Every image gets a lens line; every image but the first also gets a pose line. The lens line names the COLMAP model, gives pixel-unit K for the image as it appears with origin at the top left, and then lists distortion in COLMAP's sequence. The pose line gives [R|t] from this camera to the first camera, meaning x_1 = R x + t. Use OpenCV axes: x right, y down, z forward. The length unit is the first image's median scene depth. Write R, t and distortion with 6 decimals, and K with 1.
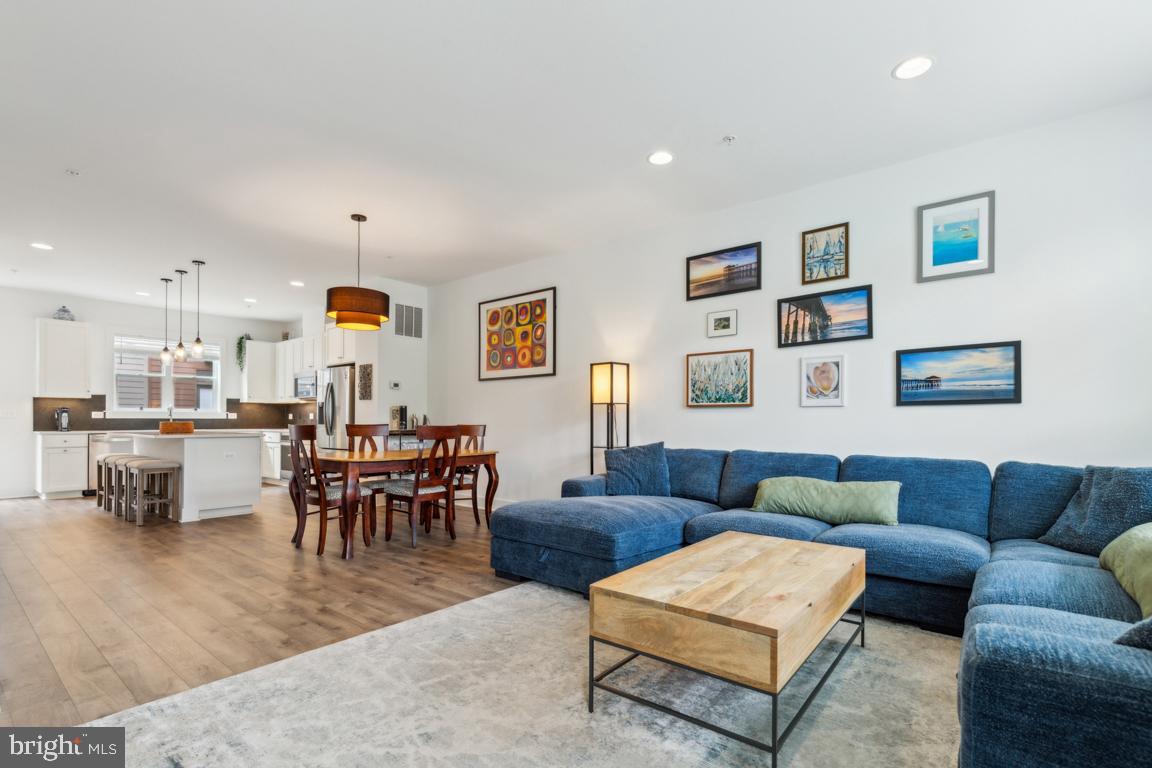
lens RADIAL K [[534.4, 0, 575.0], [0, 534.4, 414.2], [0, 0, 1]] dist [0.003970, -0.000357]
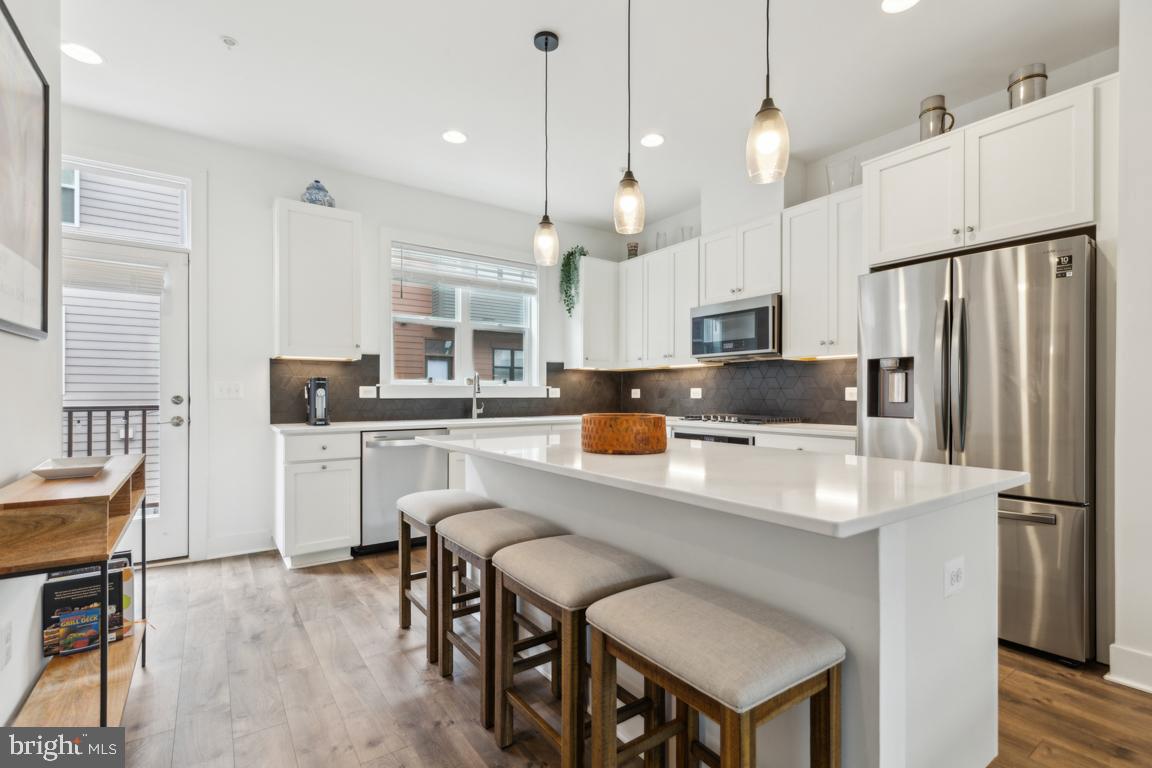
lens RADIAL K [[522.3, 0, 574.1], [0, 522.3, 392.7], [0, 0, 1]] dist [0.003771, 0.000273]
pose [[0.962920, -0.000767, -0.269786, -0.761071], [0.003102, 0.999961, 0.008226, -0.002222], [0.269769, -0.008758, 0.962885, 0.762808]]
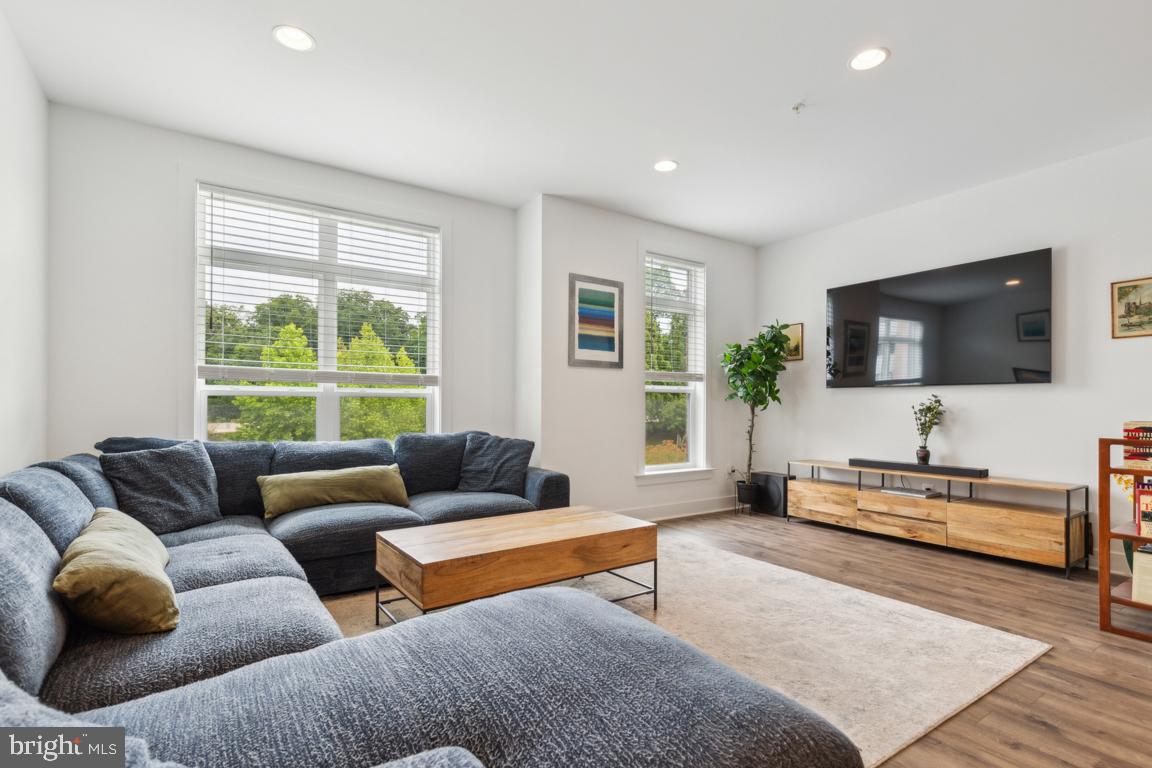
lens RADIAL K [[548.6, 0, 570.1], [0, 548.6, 402.2], [0, 0, 1]] dist [0.003642, 0.000353]
pose [[-0.956662, -0.006307, 0.291131, -0.060050], [-0.010648, 0.999855, -0.013327, 0.002354], [-0.291005, -0.015849, -0.956590, 0.840972]]
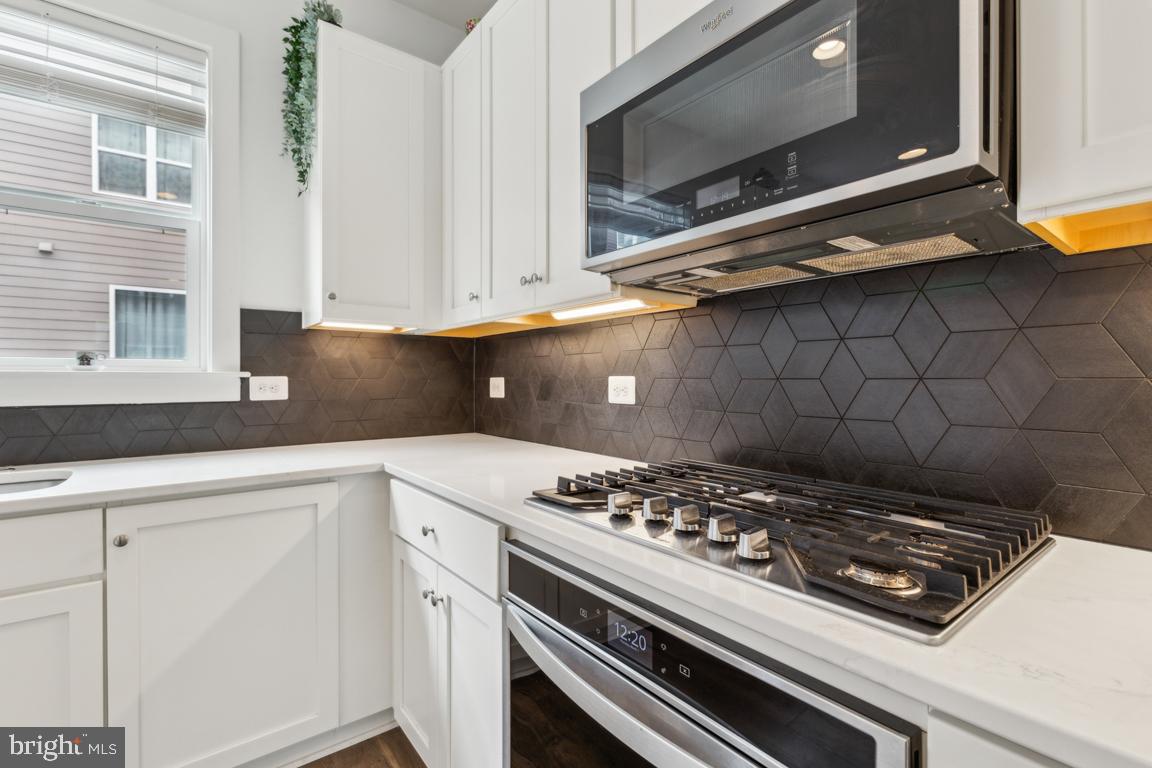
lens RADIAL K [[527.0, 0, 571.2], [0, 527.0, 376.9], [0, 0, 1]] dist [-0.000034, -0.000082]
pose [[0.972878, -0.004477, -0.231276, -0.757278], [0.006681, 0.999939, 0.008748, -0.004130], [0.231223, -0.010056, 0.972849, 1.321470]]
